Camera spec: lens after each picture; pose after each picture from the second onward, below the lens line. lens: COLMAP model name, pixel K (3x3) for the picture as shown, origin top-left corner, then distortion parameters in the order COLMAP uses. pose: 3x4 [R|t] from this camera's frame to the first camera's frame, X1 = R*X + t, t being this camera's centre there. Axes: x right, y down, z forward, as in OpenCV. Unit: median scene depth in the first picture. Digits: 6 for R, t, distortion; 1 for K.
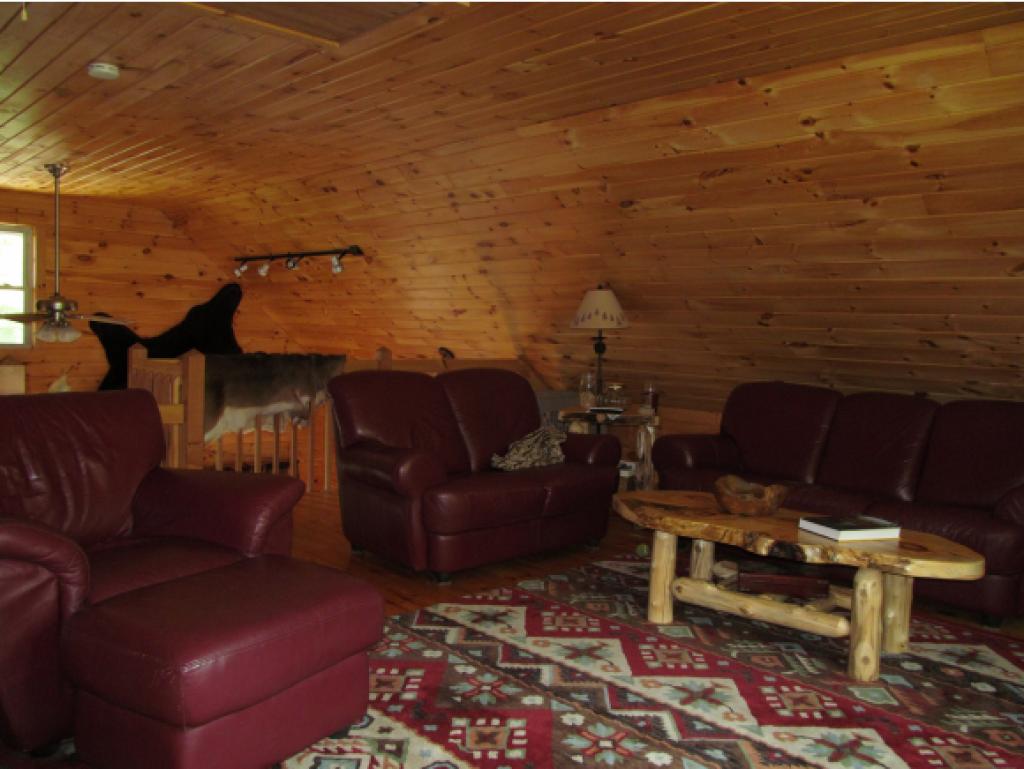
lens RADIAL K [[846.0, 0, 514.1], [0, 846.0, 388.9], [0, 0, 1]] dist [-0.060443, 0.024444]
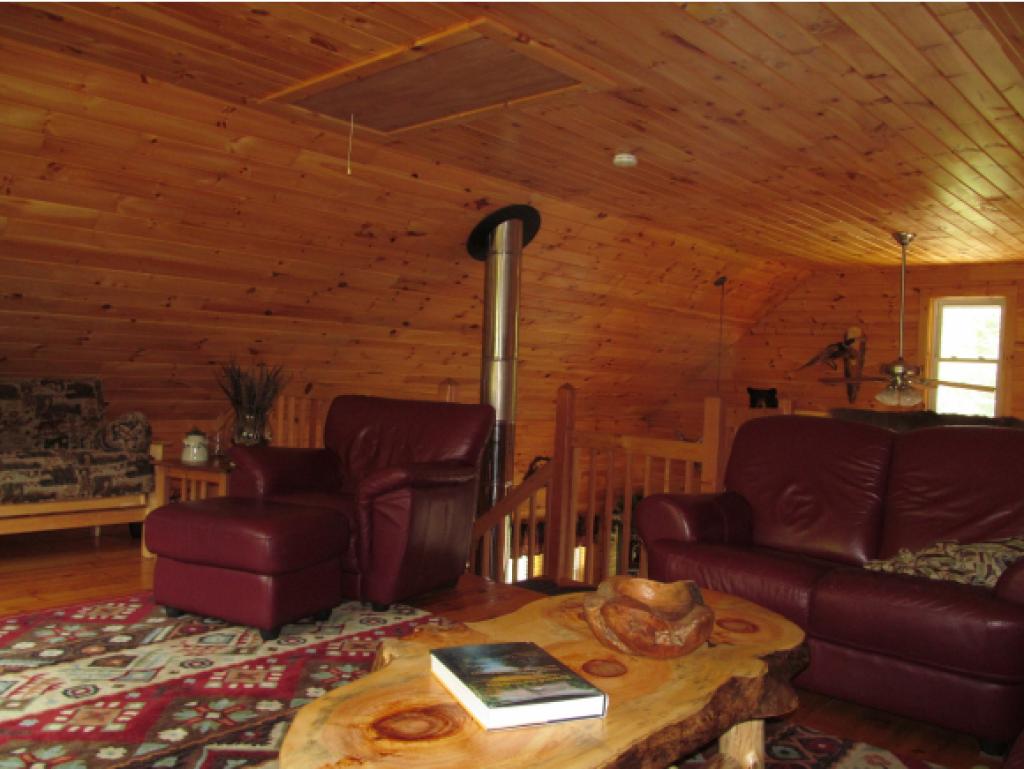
lens RADIAL K [[846.0, 0, 507.5], [0, 846.0, 394.5], [0, 0, 1]] dist [-0.060443, 0.024444]
pose [[0.085156, -0.011661, -0.996299, 1.120458], [-0.111447, 0.993545, -0.021154, 0.011452], [0.990115, 0.112836, 0.083307, 1.176756]]
